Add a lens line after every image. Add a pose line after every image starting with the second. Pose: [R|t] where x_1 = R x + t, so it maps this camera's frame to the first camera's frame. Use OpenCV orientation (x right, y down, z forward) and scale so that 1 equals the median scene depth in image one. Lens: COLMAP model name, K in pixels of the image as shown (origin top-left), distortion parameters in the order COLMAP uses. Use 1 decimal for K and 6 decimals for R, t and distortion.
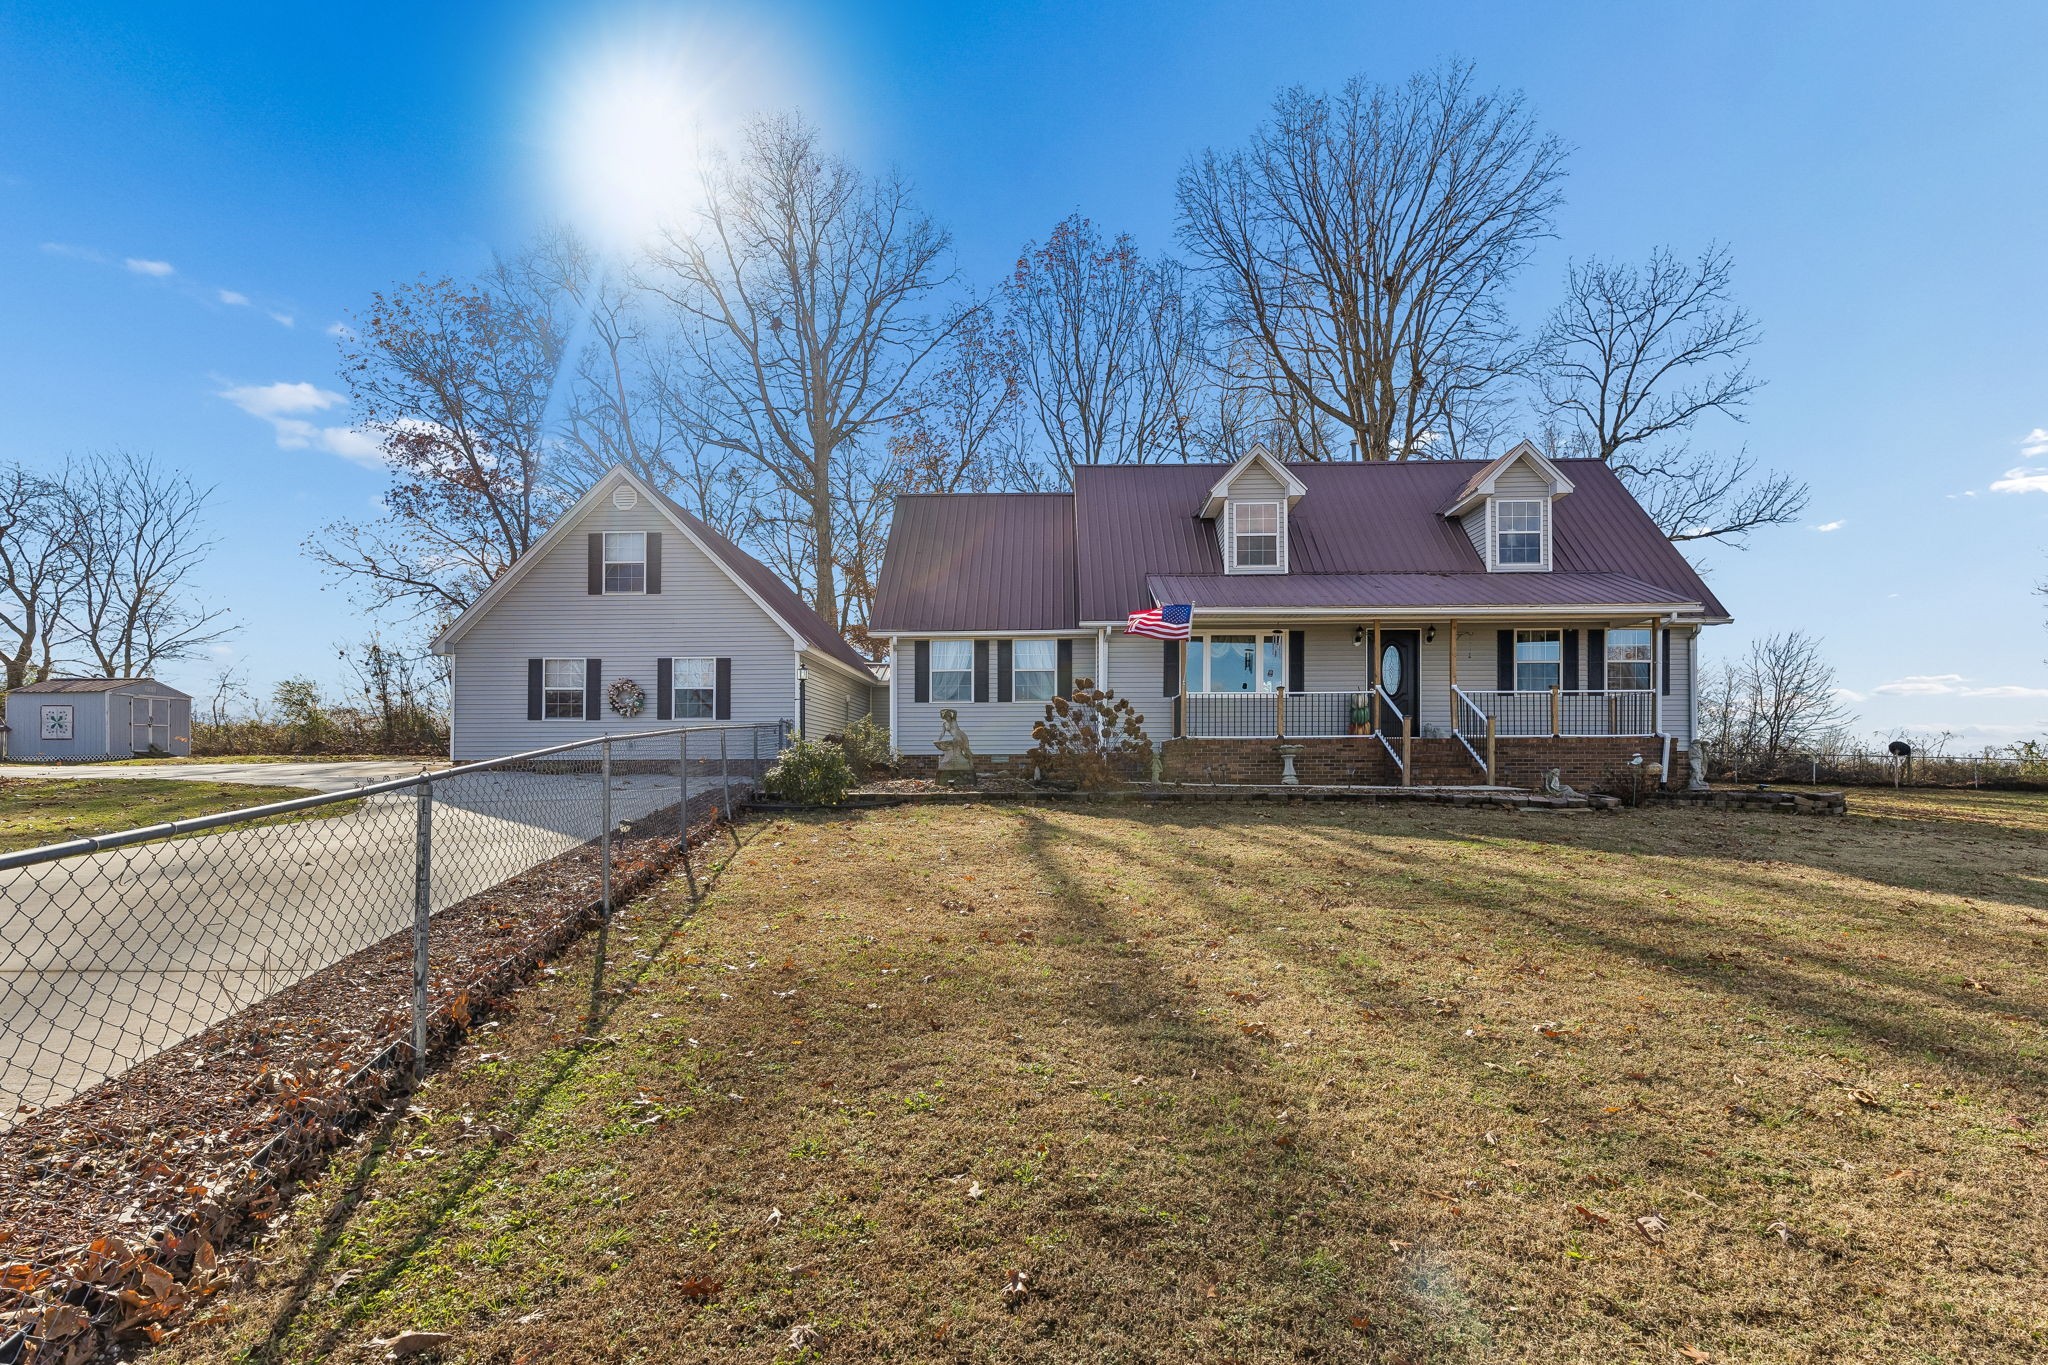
lens RADIAL K [[942.4, 0, 1013.0], [0, 942.4, 732.4], [0, 0, 1]] dist [-0.003162, 0.000046]
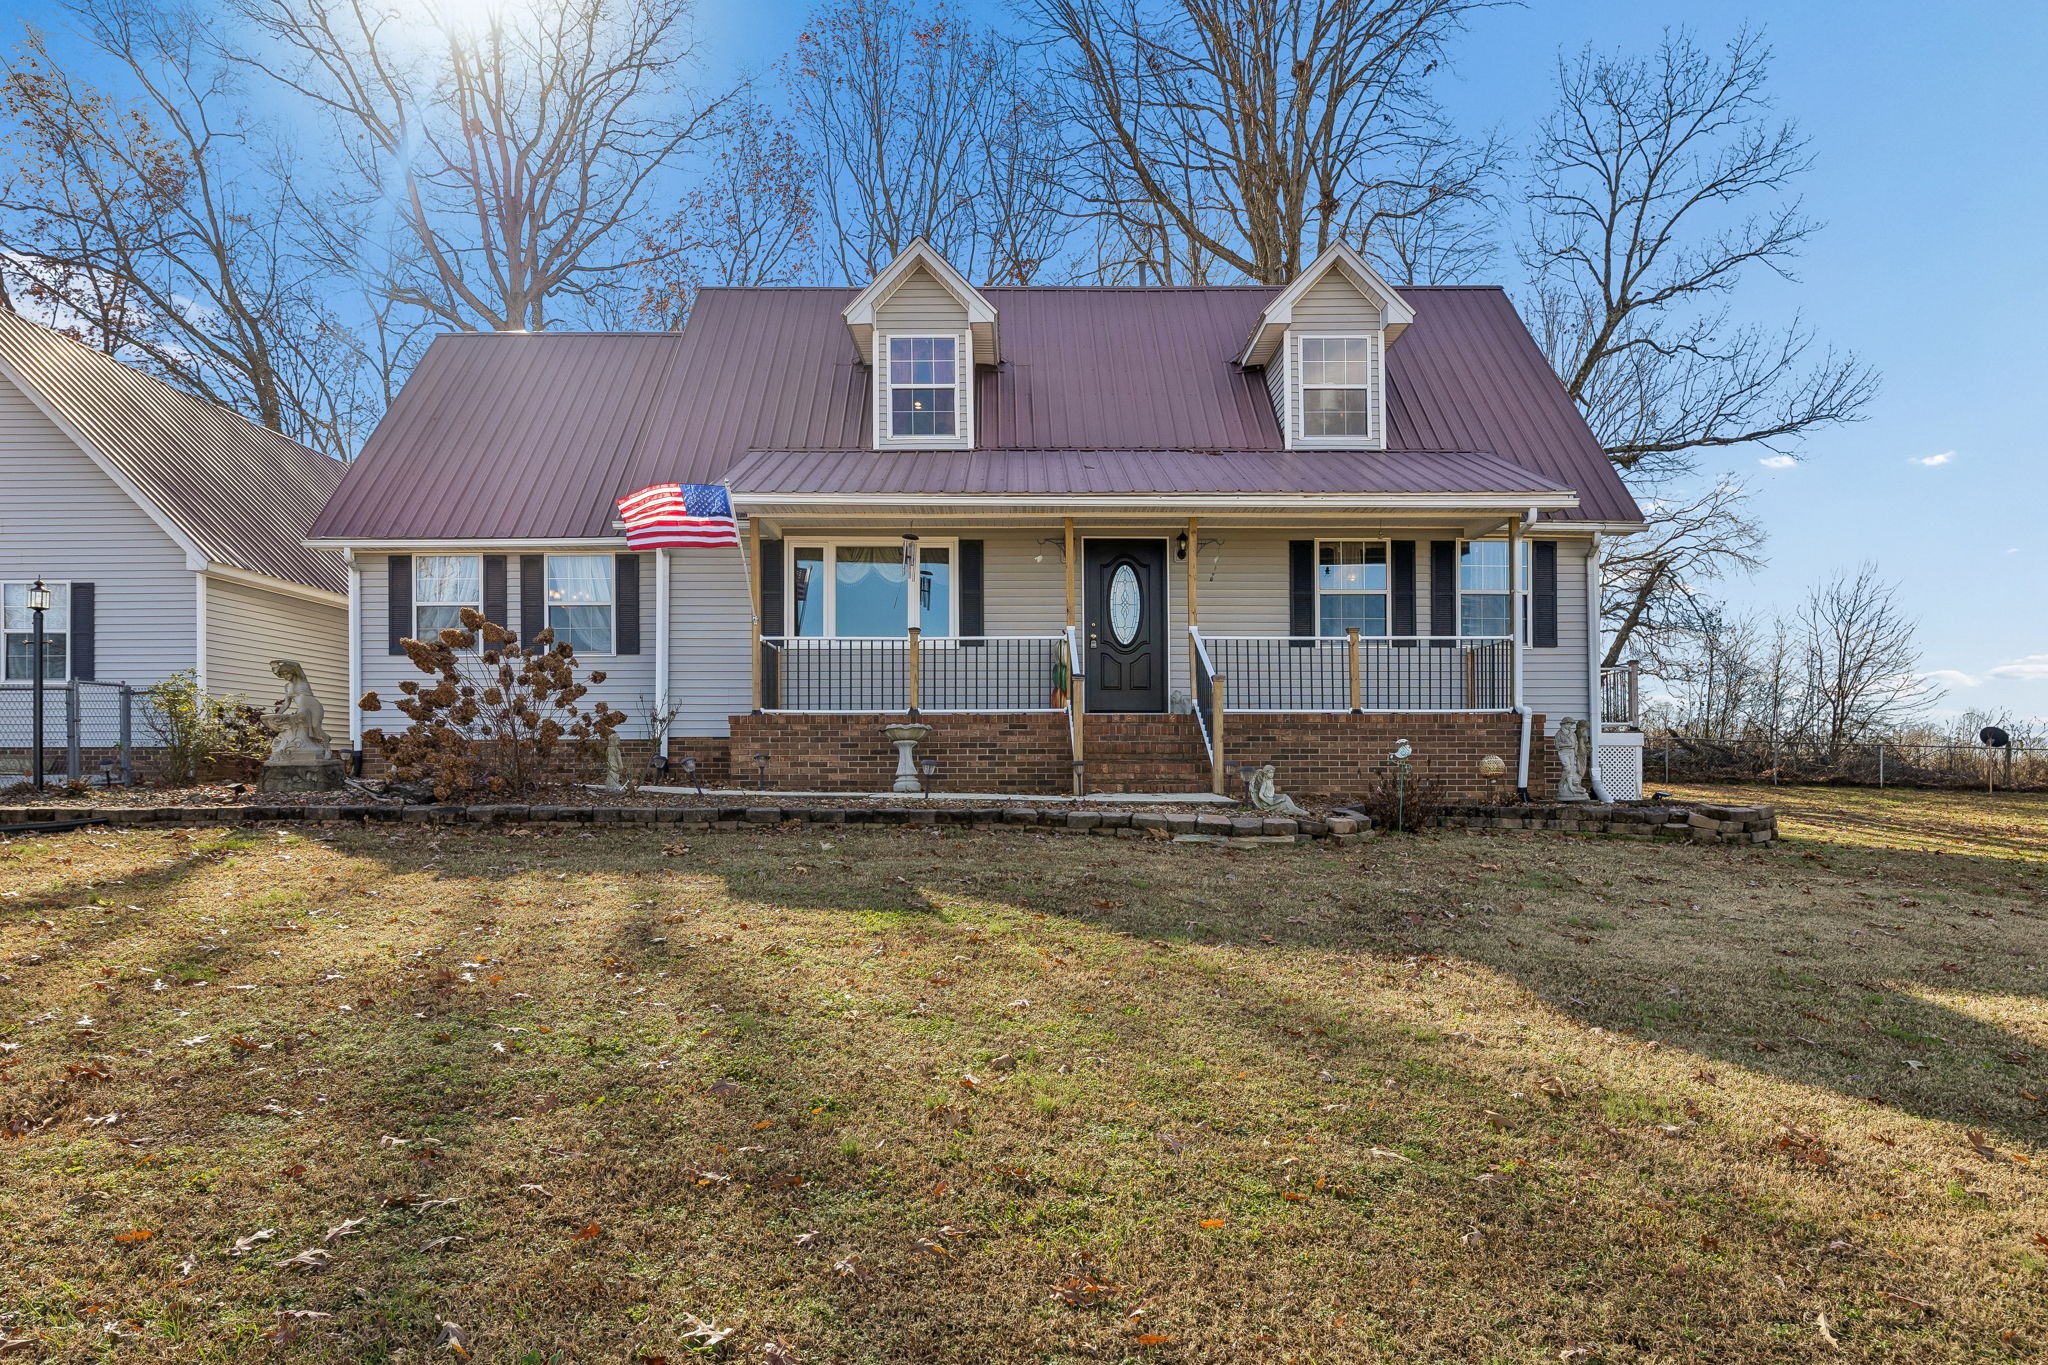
lens RADIAL K [[1222.1, 0, 1024.6], [0, 1222.1, 715.5], [0, 0, 1]] dist [-0.017939, -0.000916]
pose [[0.999151, 0.003317, 0.041053, 0.277778], [-0.003311, 0.999994, -0.000210, 0.006254], [-0.041054, 0.000074, 0.999157, 0.186014]]
